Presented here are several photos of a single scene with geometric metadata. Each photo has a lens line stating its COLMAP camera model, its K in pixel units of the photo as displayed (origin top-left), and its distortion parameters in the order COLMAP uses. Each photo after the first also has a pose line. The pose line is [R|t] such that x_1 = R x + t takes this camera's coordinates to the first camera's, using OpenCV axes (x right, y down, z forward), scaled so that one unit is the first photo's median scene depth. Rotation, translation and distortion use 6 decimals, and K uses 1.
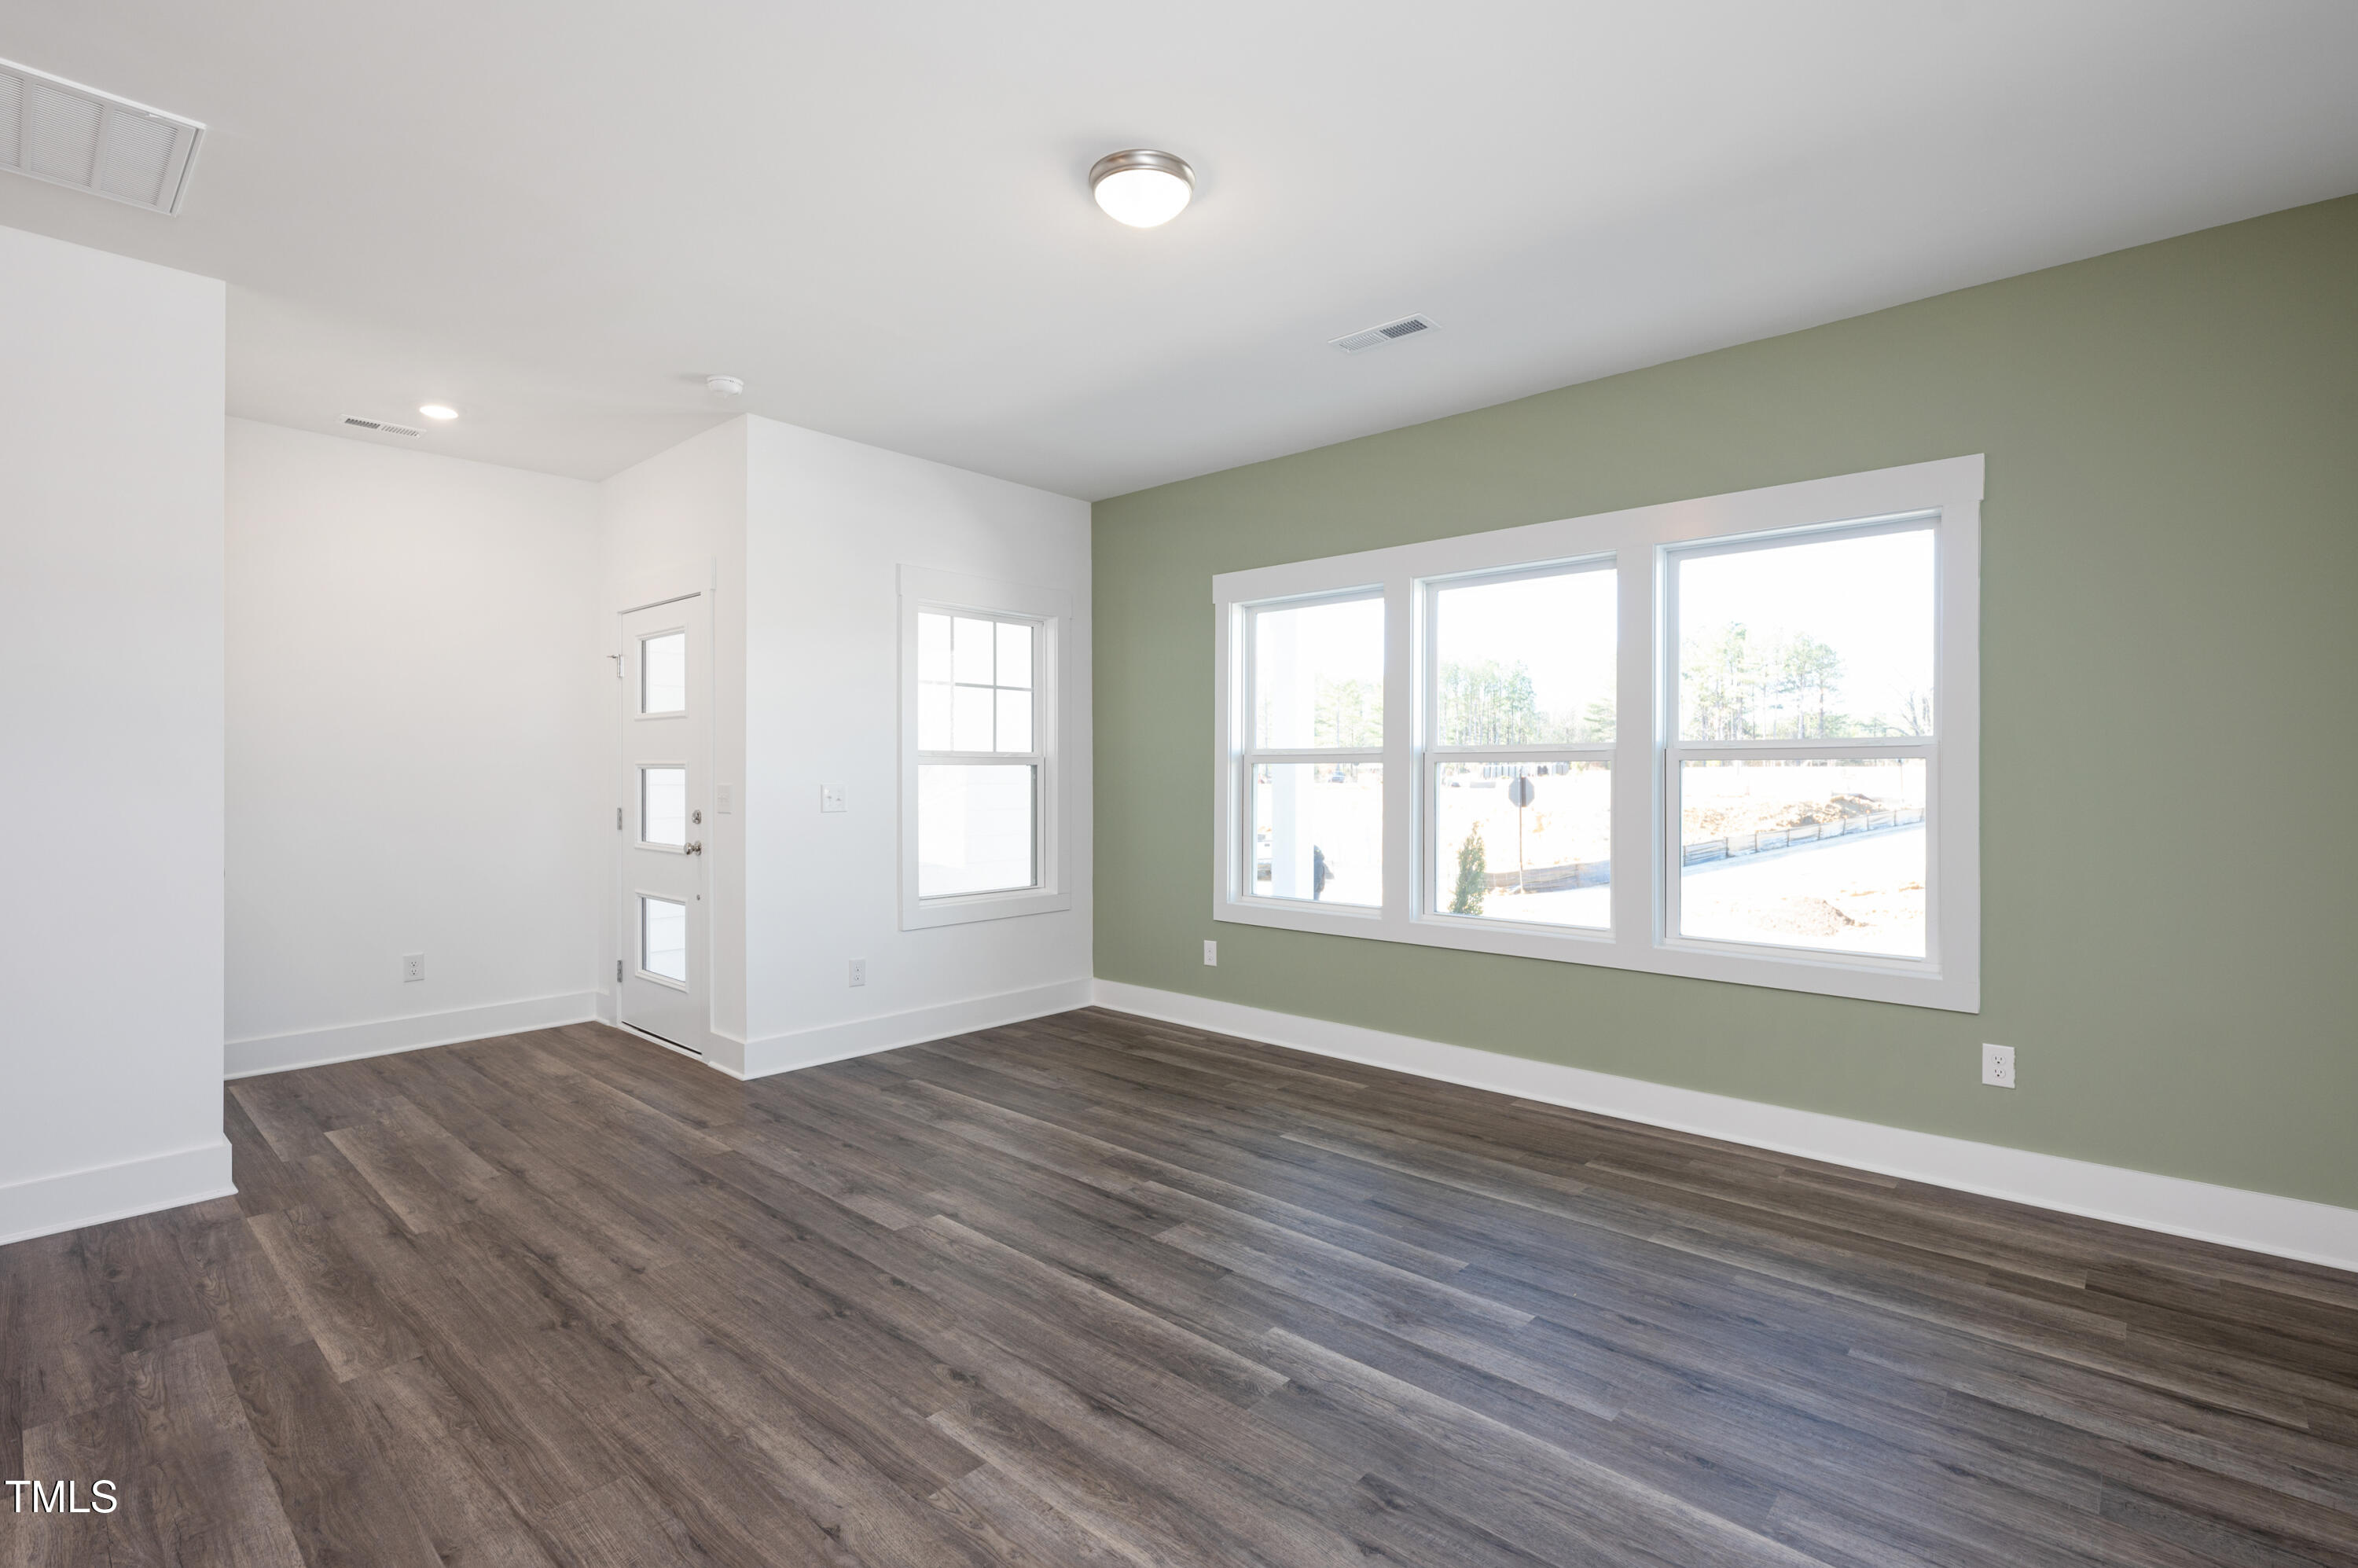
lens RADIAL K [[1070.2, 0, 1166.0], [0, 1070.2, 776.8], [0, 0, 1]] dist [-0.003642, -0.000157]
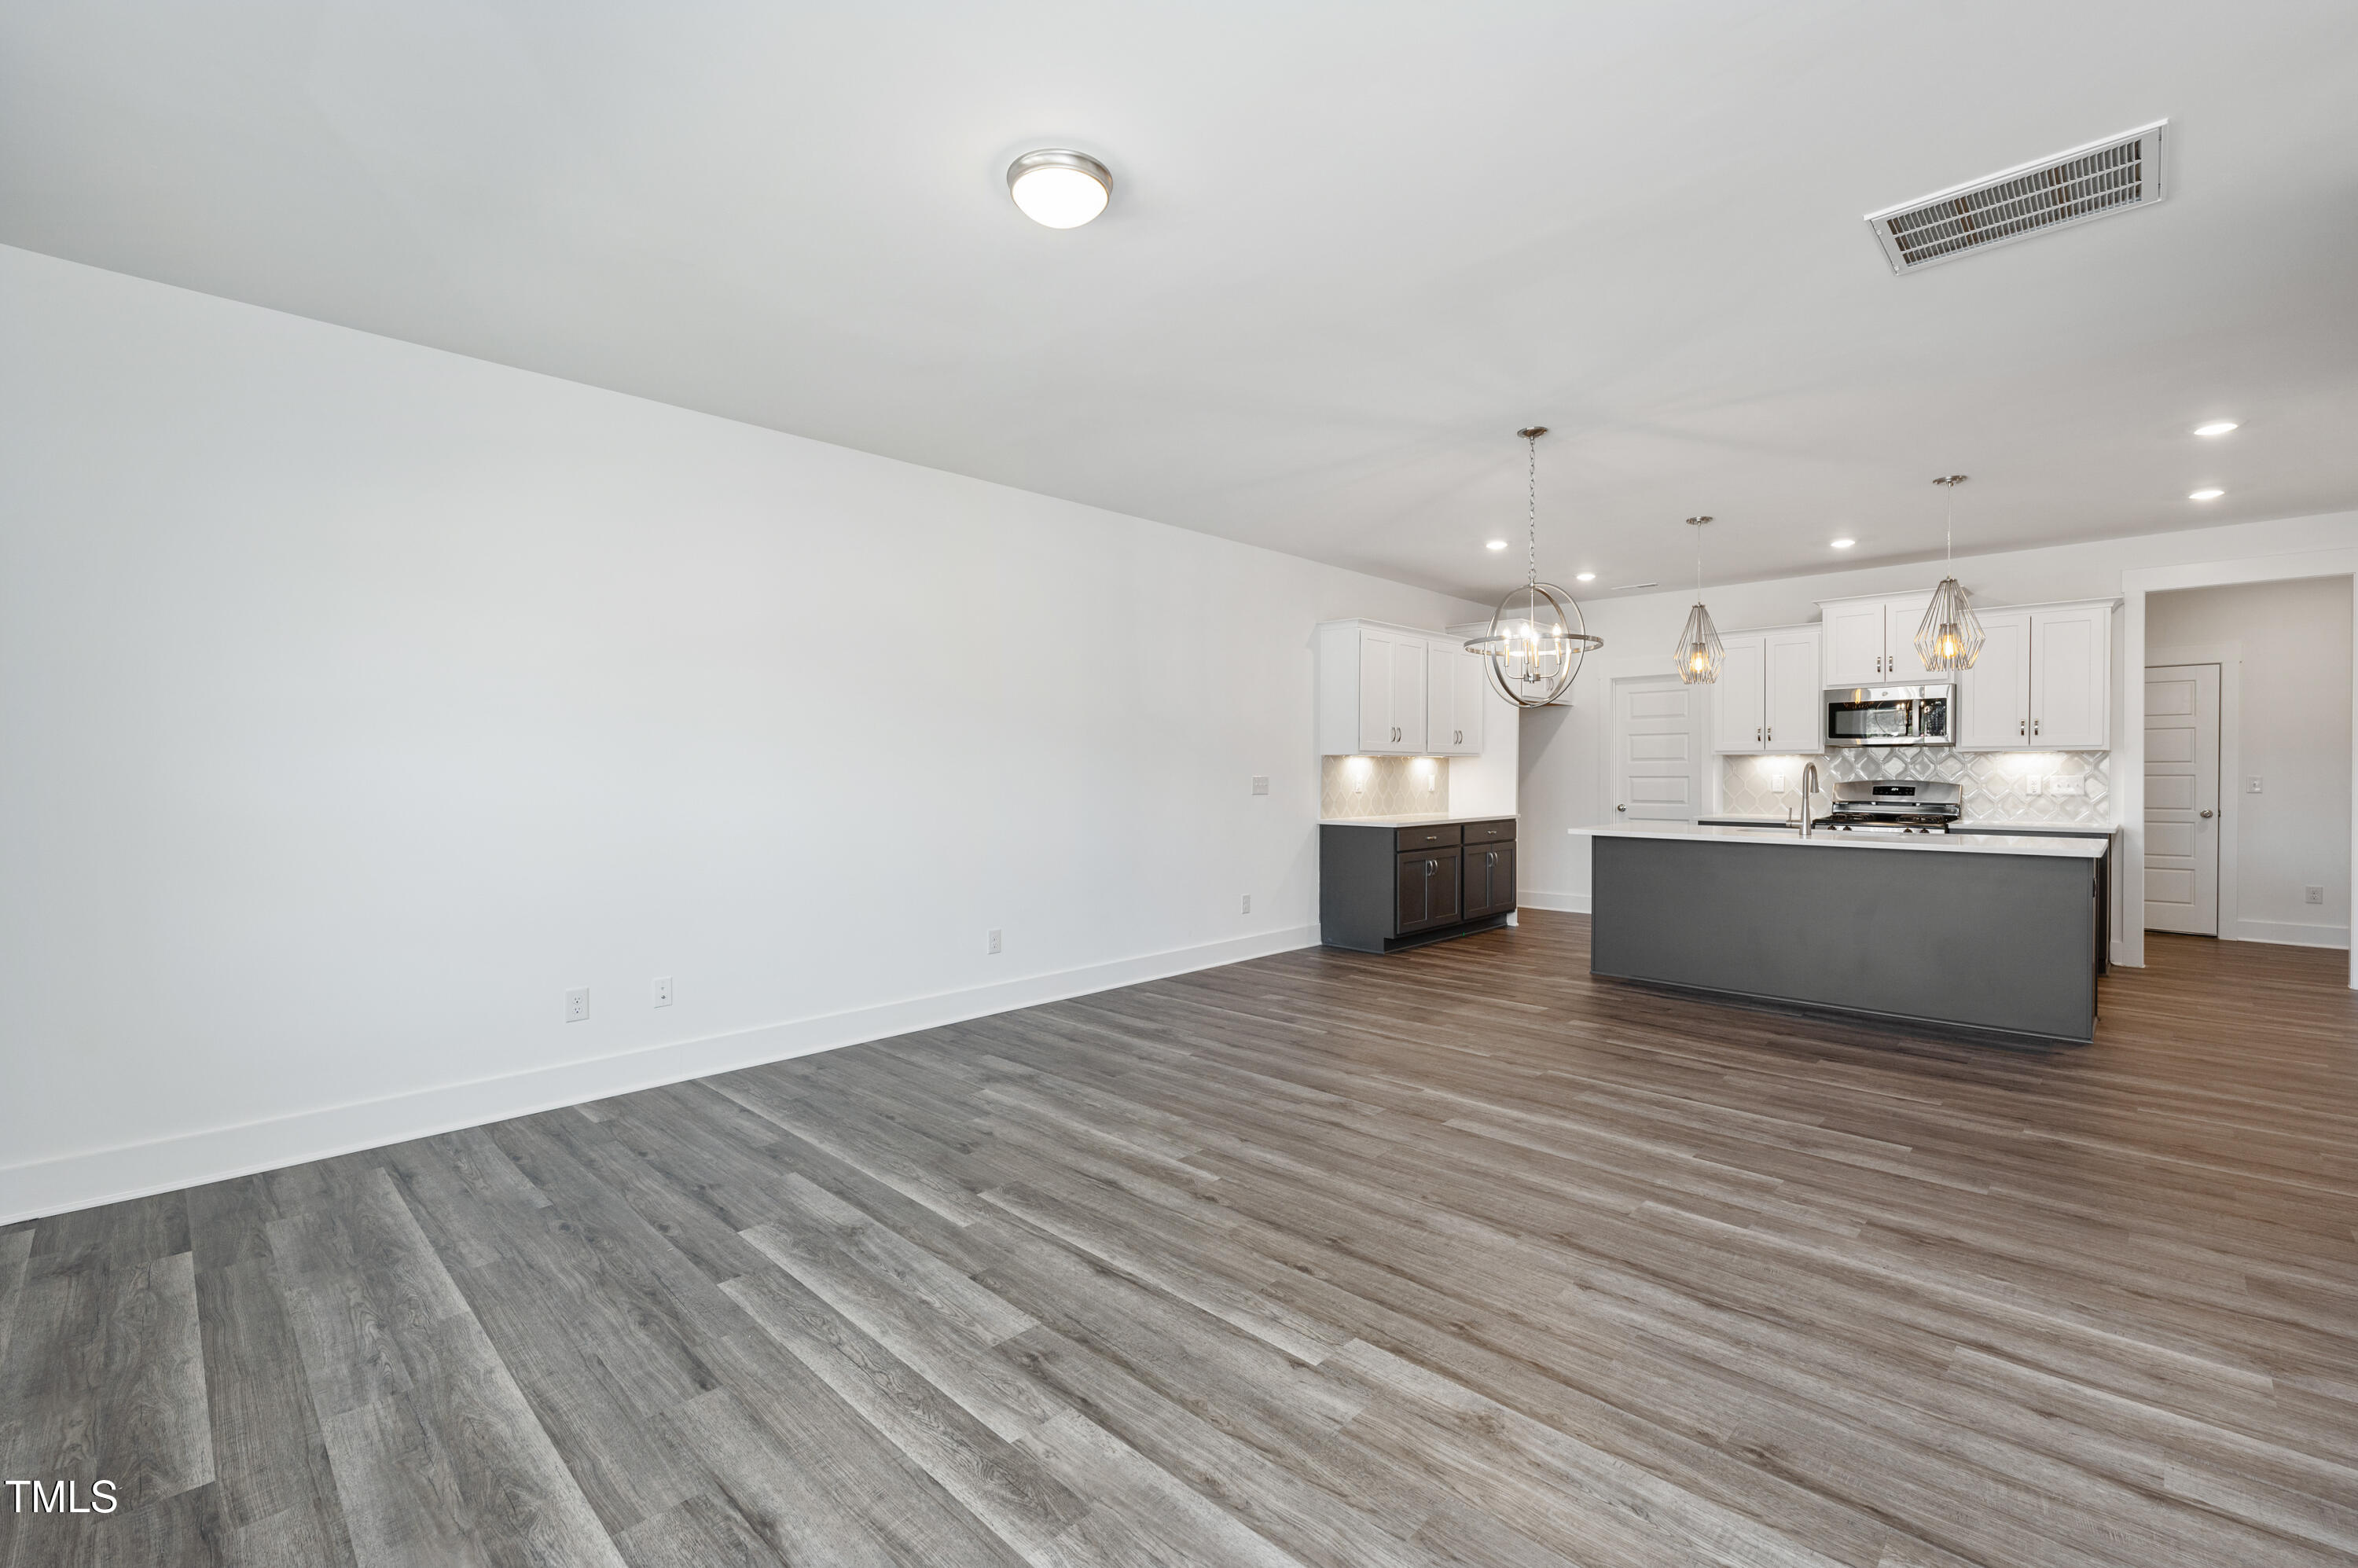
lens RADIAL K [[1016.8, 0, 1177.4], [0, 1016.8, 787.7], [0, 0, 1]] dist [-0.001800, 0.000168]
pose [[-0.999722, 0.001278, 0.023528, -0.140883], [0.001699, 0.999838, 0.017900, -0.003312], [-0.023501, 0.017935, -0.999563, 1.791916]]
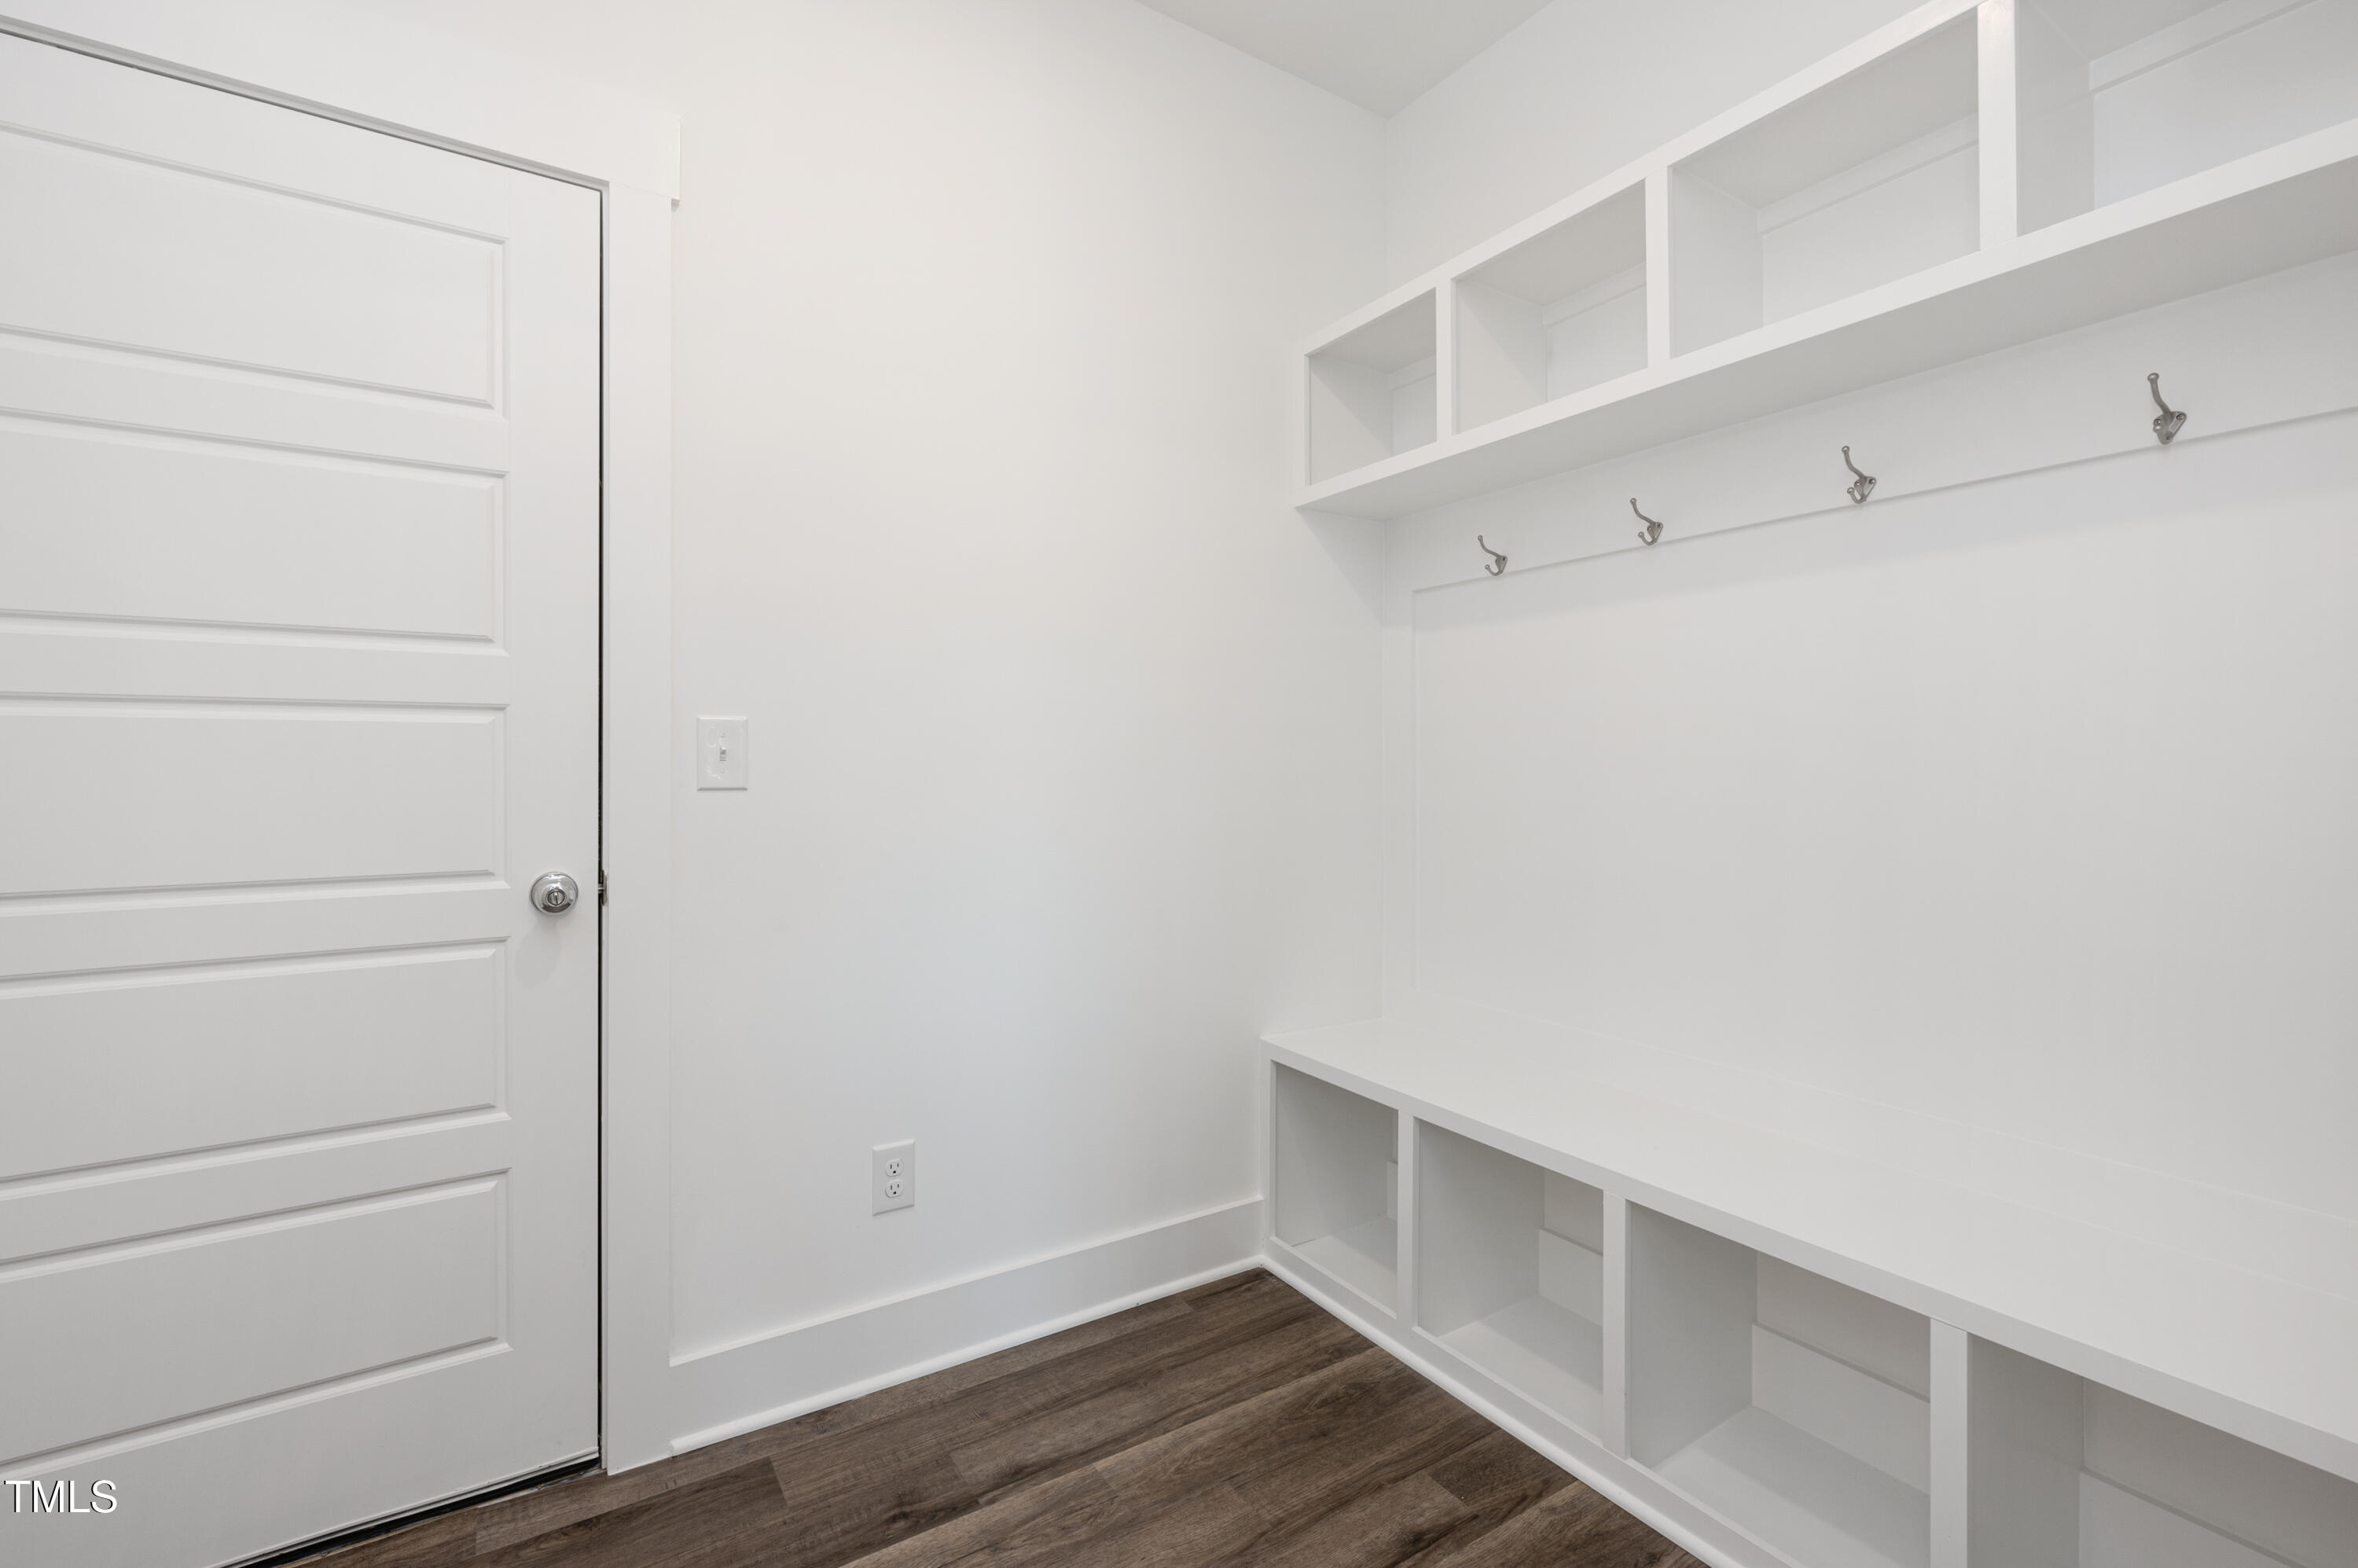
lens RADIAL K [[1016.8, 0, 1169.9], [0, 1016.8, 767.1], [0, 0, 1]] dist [-0.001800, 0.000168]
pose [[-0.250508, -0.002201, -0.968112, -2.266443], [-0.005949, 0.999982, -0.000734, 0.044575], [0.968096, 0.005575, -0.250516, -0.408078]]
